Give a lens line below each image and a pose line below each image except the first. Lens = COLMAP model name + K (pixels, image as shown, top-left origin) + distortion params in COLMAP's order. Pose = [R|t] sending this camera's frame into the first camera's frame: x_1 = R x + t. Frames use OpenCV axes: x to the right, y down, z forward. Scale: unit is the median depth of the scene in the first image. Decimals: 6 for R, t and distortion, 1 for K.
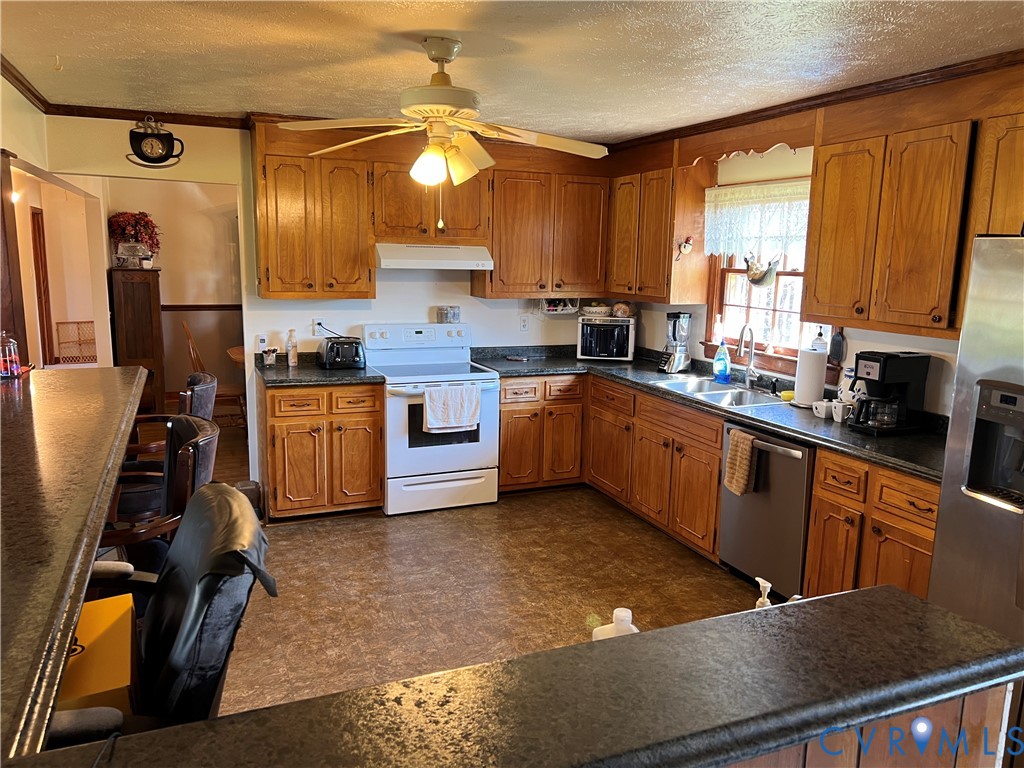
lens RADIAL K [[763.1, 0, 512.0], [0, 763.1, 384.0], [0, 0, 1]] dist [0.030444, -0.007079]
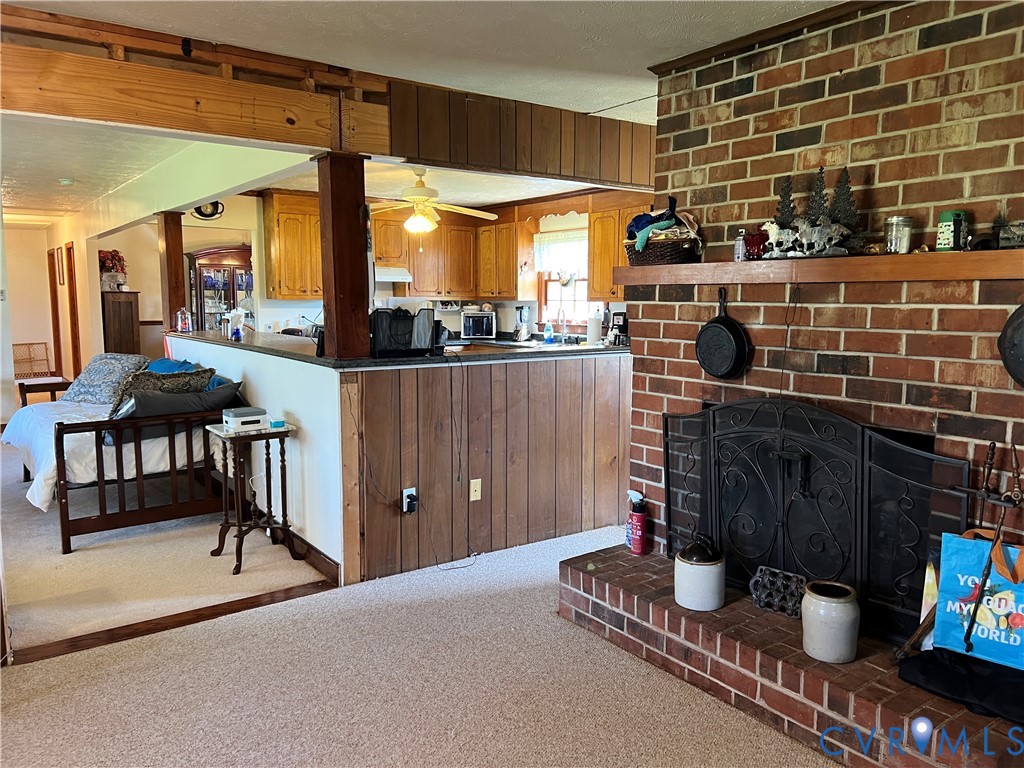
lens RADIAL K [[763.1, 0, 512.0], [0, 763.1, 384.0], [0, 0, 1]] dist [0.030444, -0.007079]
pose [[0.971552, -0.041800, 0.233108, -0.214587], [0.054915, 0.997235, -0.050057, 0.169145], [-0.230371, 0.061434, 0.971162, -0.655771]]
